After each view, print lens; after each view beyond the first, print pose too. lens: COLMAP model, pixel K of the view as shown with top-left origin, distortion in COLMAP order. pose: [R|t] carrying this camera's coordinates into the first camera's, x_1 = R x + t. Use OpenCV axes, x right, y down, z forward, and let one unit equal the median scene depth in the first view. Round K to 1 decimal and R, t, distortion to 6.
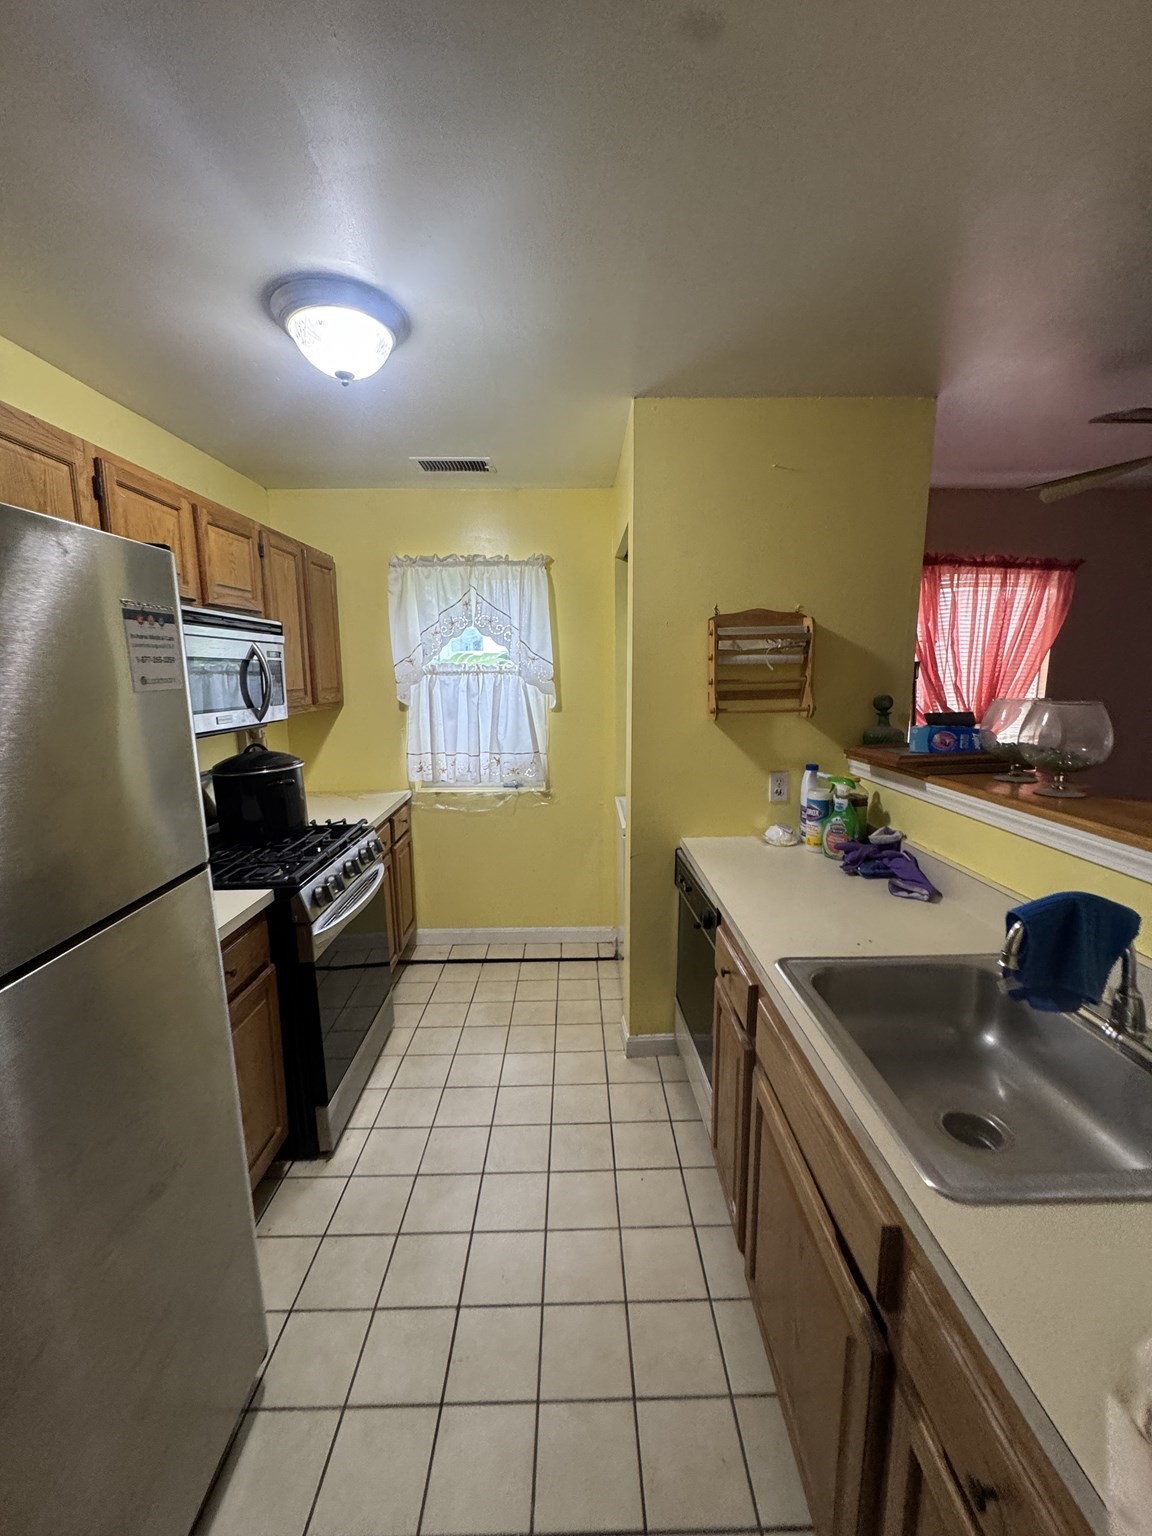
lens RADIAL K [[613.9, 0, 578.5], [0, 613.9, 770.1], [0, 0, 1]] dist [-0.001904, -0.000182]
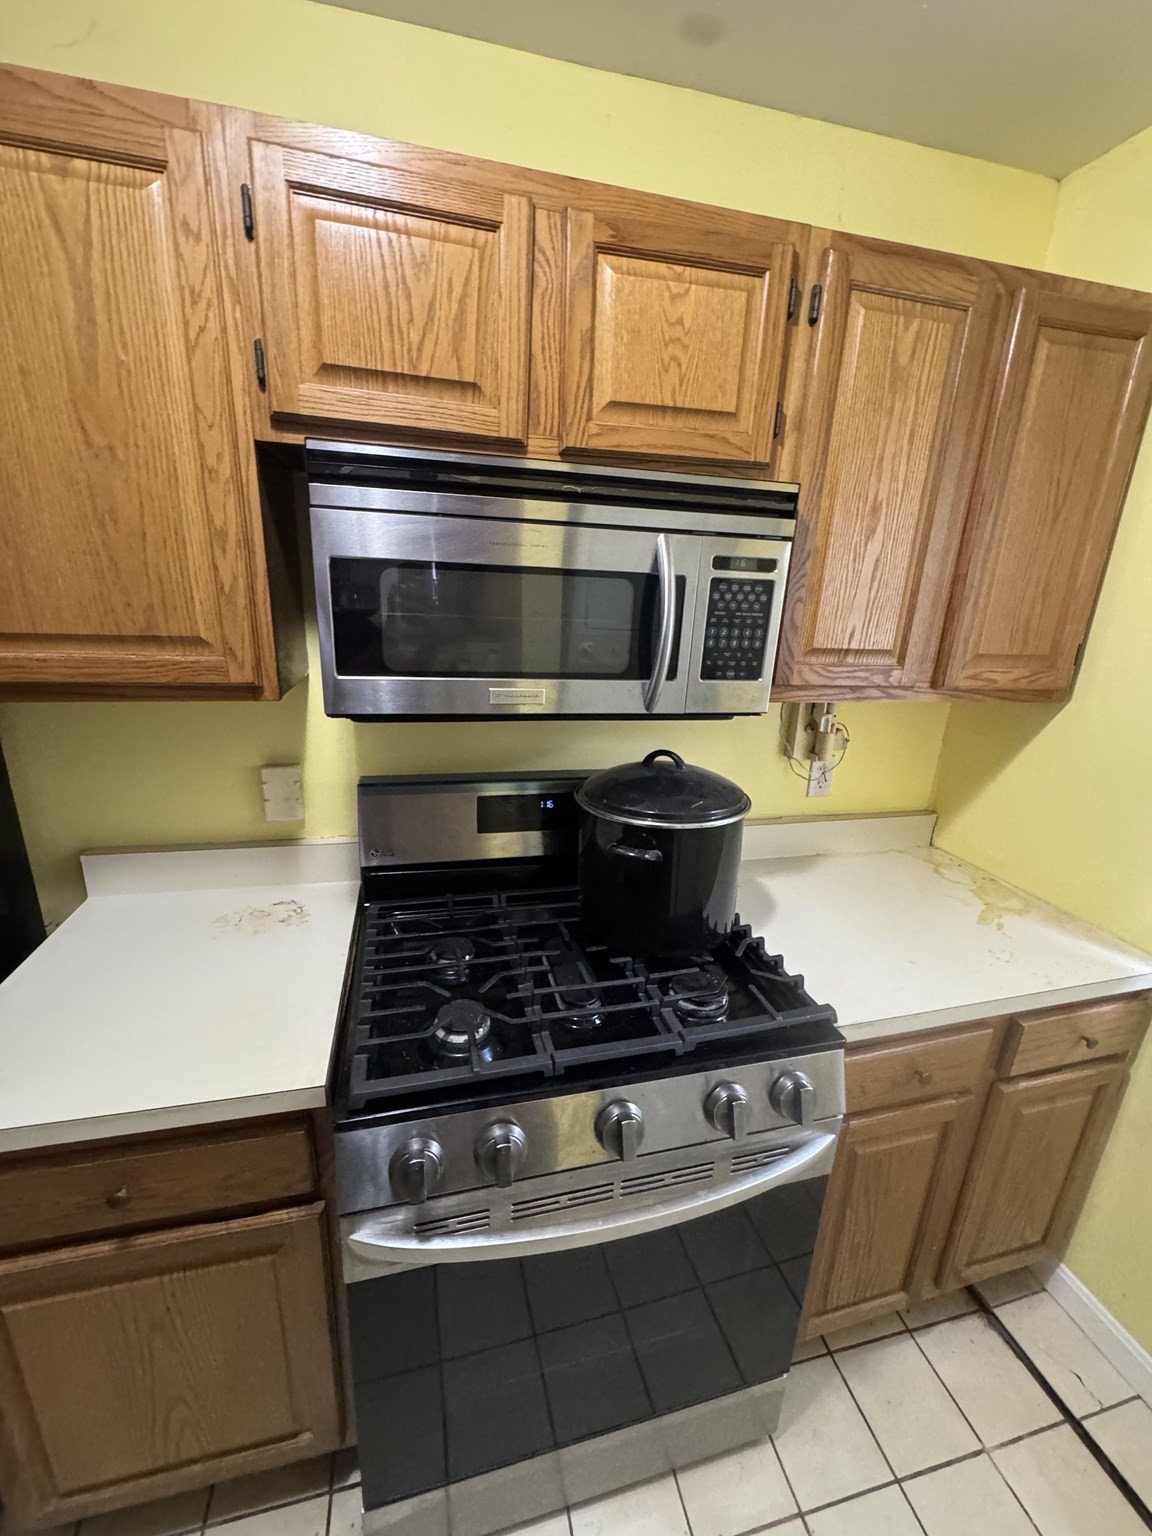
lens RADIAL K [[613.9, 0, 573.0], [0, 613.9, 770.5], [0, 0, 1]] dist [-0.001904, -0.000182]
pose [[0.222518, 0.299634, -0.927742, -0.077867], [-0.198053, 0.945650, 0.257915, -0.135928], [0.954600, 0.126351, 0.269768, 0.769002]]
